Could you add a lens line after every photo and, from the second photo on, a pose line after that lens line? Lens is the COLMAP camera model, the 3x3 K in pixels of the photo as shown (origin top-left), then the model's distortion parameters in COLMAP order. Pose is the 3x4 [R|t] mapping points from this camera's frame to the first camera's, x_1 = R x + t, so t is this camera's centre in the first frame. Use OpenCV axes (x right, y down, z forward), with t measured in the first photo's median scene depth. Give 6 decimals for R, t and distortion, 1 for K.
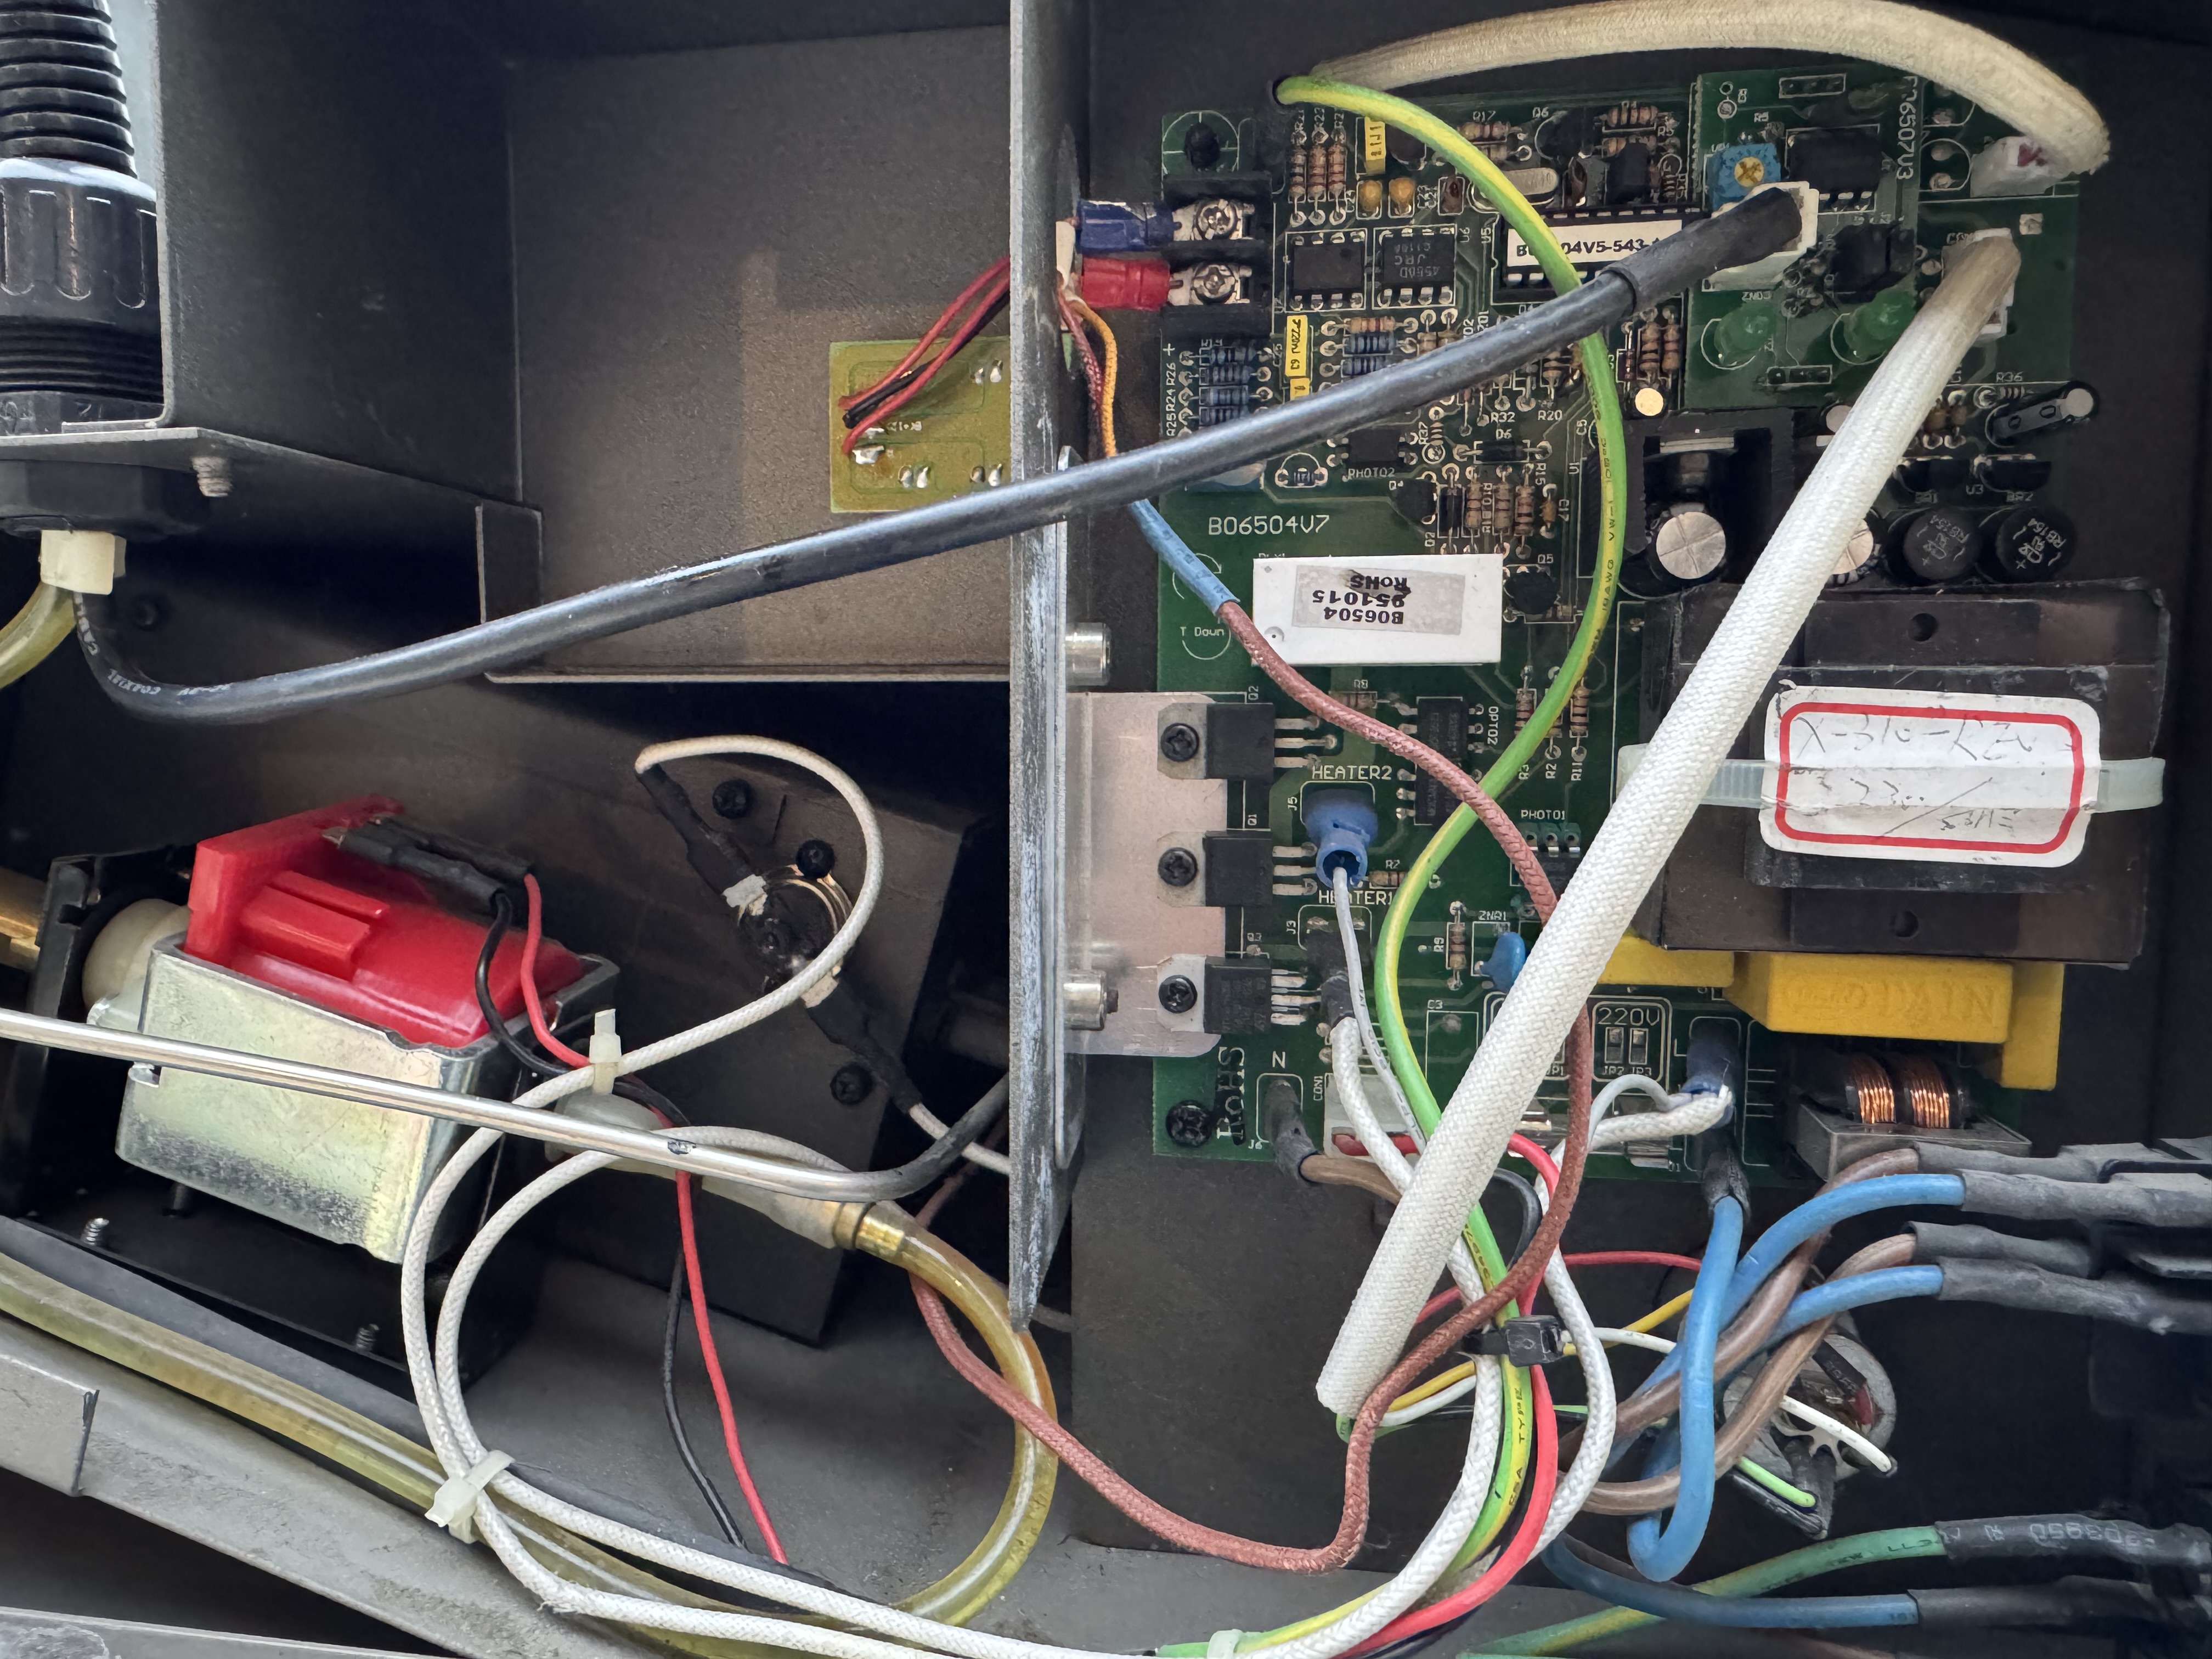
lens RADIAL K [[1569.0, 0, 1115.9], [0, 1569.0, 829.1], [0, 0, 1]] dist [0.008804, -0.030830]
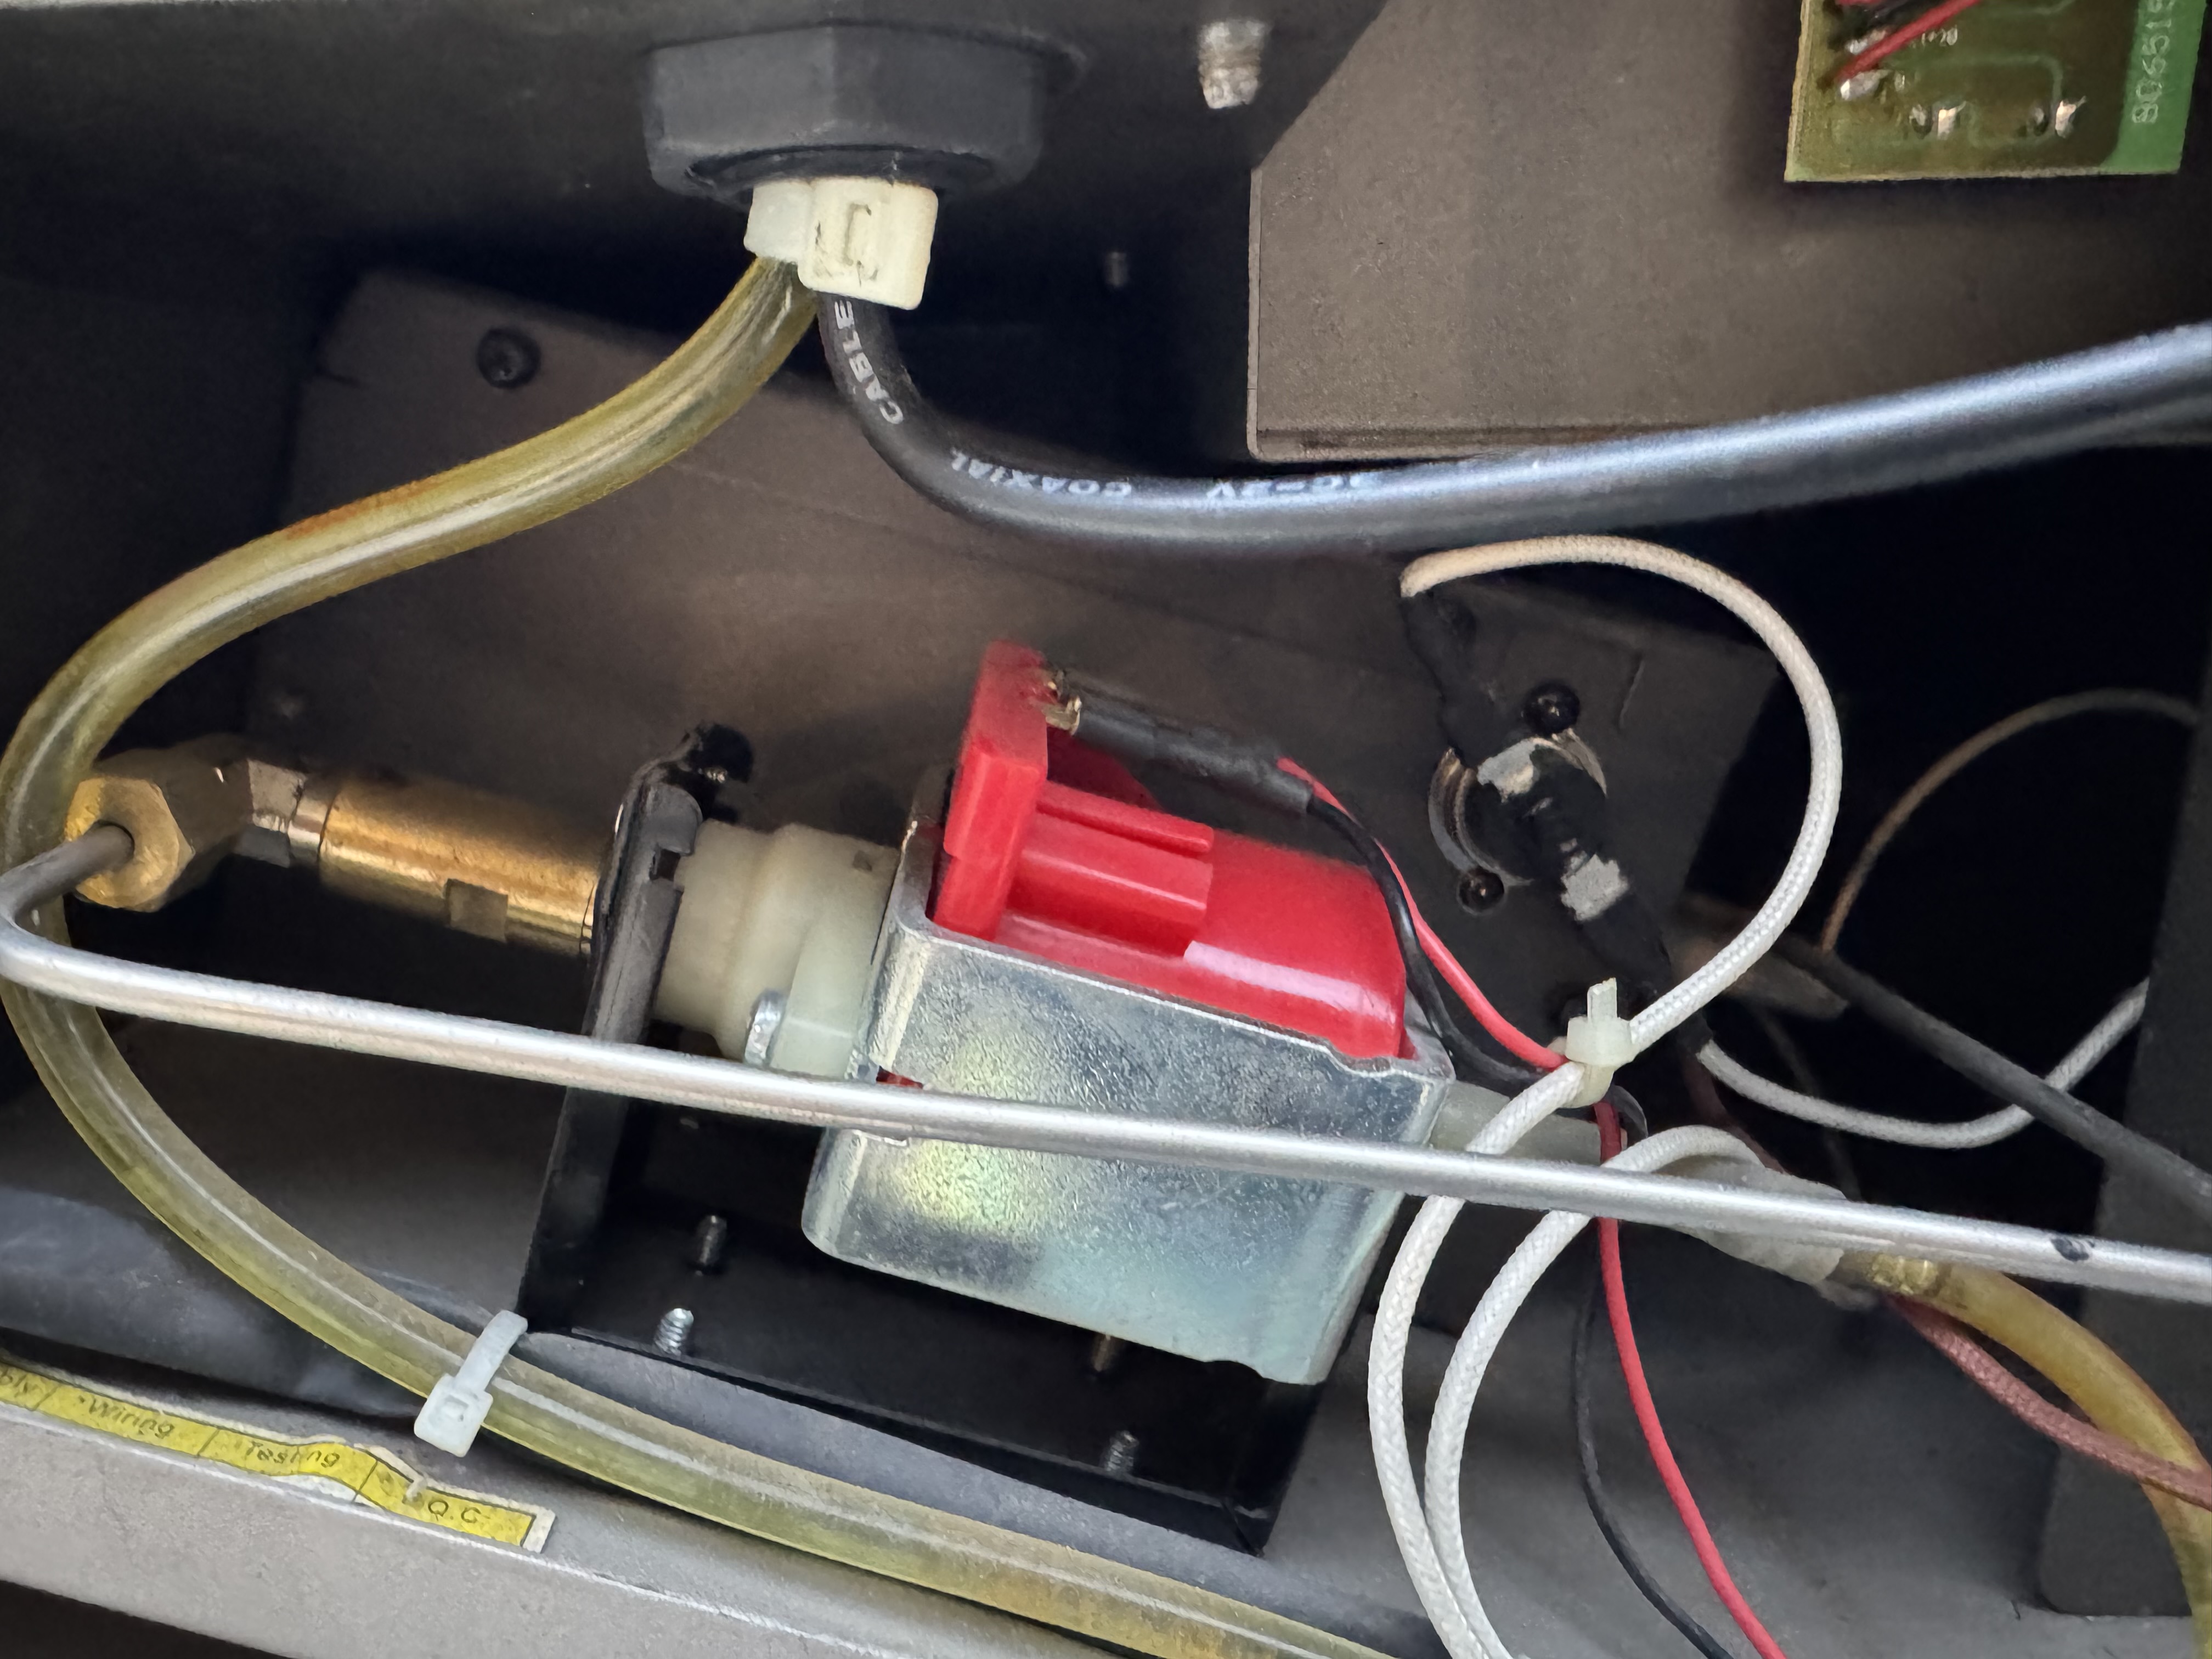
lens RADIAL K [[1569.0, 0, 1093.4], [0, 1569.0, 840.3], [0, 0, 1]] dist [0.008804, -0.030830]
pose [[0.993443, -0.044357, 0.105372, -0.551717], [0.028561, 0.988733, 0.146943, -0.038678], [-0.110703, -0.142970, 0.983516, 0.372163]]
